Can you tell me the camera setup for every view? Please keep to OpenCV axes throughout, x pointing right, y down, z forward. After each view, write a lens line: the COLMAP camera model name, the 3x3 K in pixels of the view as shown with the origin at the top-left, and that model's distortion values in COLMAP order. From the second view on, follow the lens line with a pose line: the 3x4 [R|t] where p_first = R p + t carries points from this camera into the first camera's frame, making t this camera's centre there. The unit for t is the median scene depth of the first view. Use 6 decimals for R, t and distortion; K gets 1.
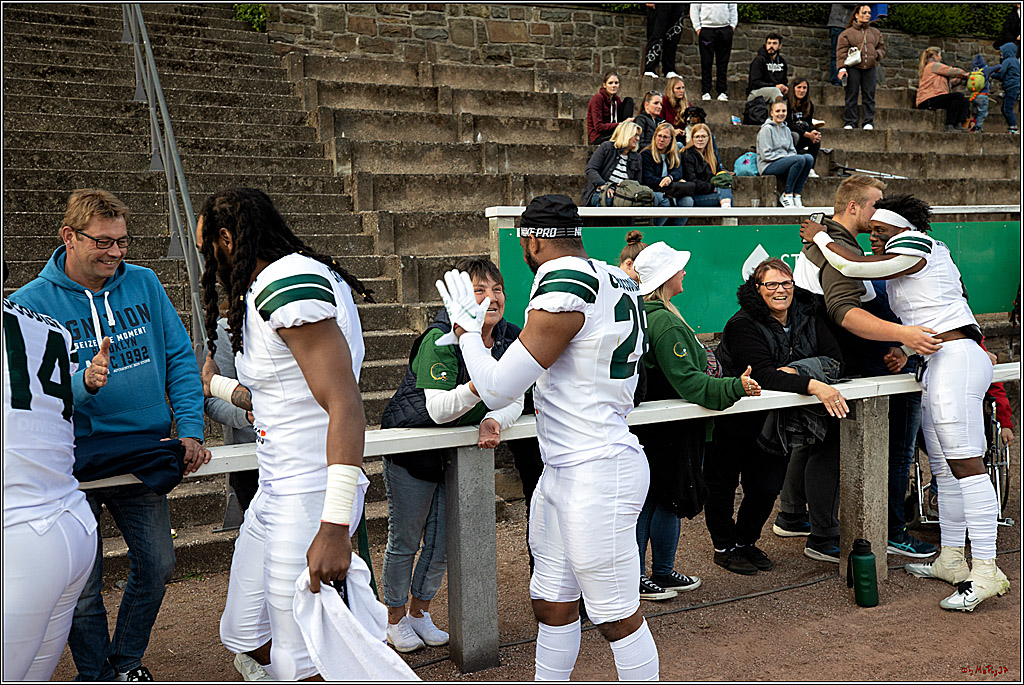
lens RADIAL K [[959.2, 0, 507.4], [0, 959.2, 345.1], [0, 0, 1]] dist [0.045496, 0.000000]
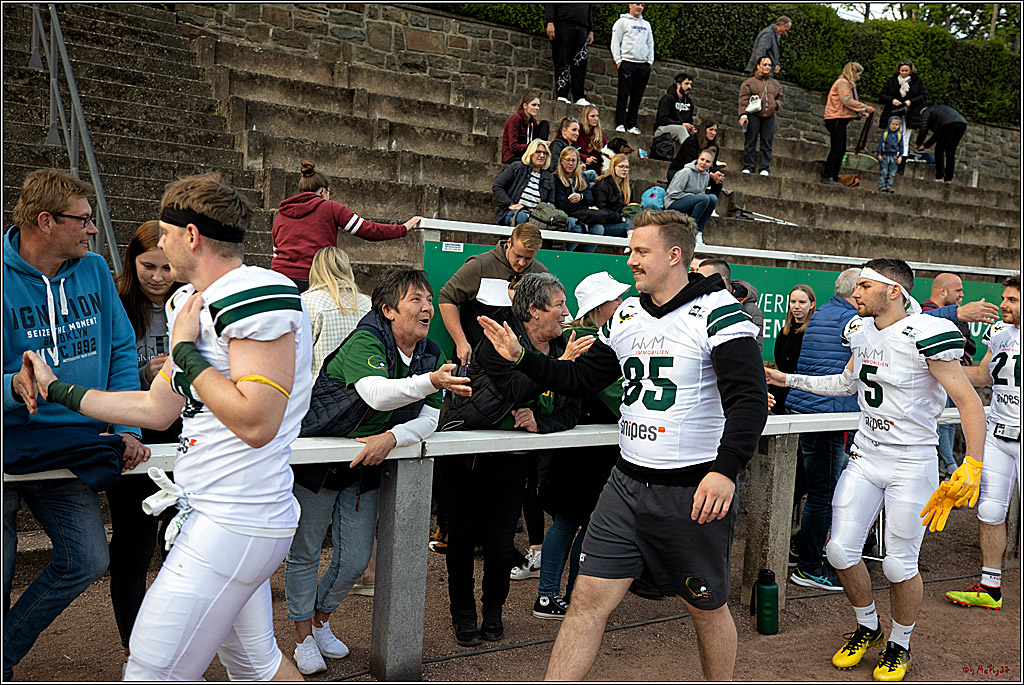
lens RADIAL K [[975.2, 0, 511.9], [0, 975.2, 343.1], [0, 0, 1]] dist [0.050438, 0.000000]
pose [[0.988203, 0.075218, 0.133408, -0.029572], [-0.072991, 0.997101, -0.021513, -0.000355], [-0.134639, 0.011521, 0.990828, -0.008723]]
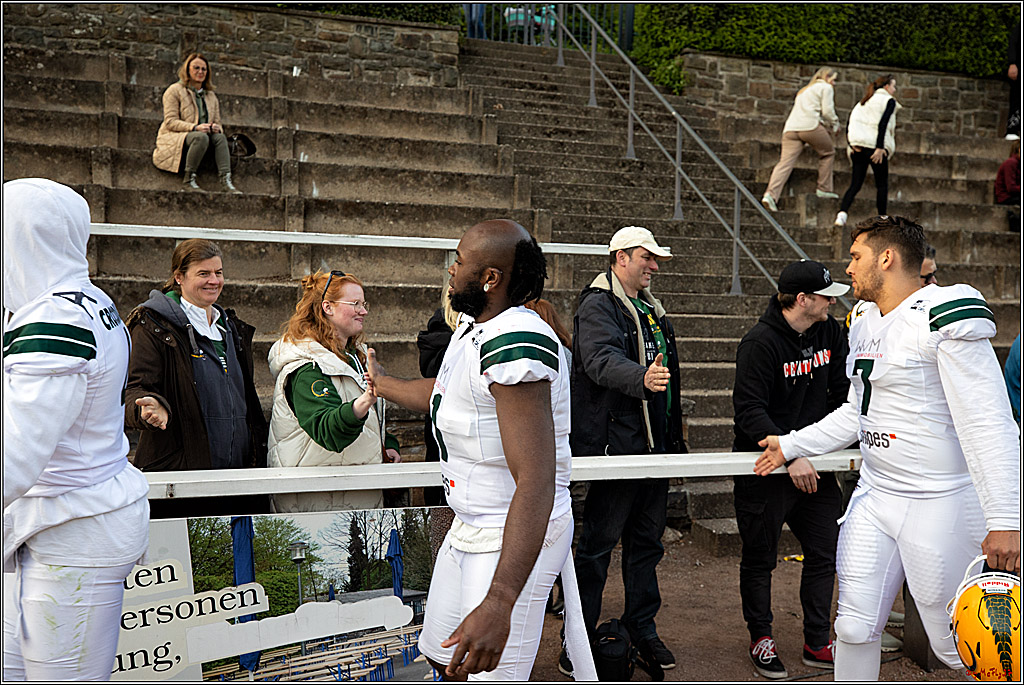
lens RADIAL K [[975.2, 0, 507.2], [0, 975.2, 342.5], [0, 0, 1]] dist [0.050438, 0.000000]
pose [[0.991451, 0.055393, -0.118136, -0.350857], [-0.059973, 0.997566, -0.035575, 0.022716], [0.115878, 0.042356, 0.992360, -0.181897]]
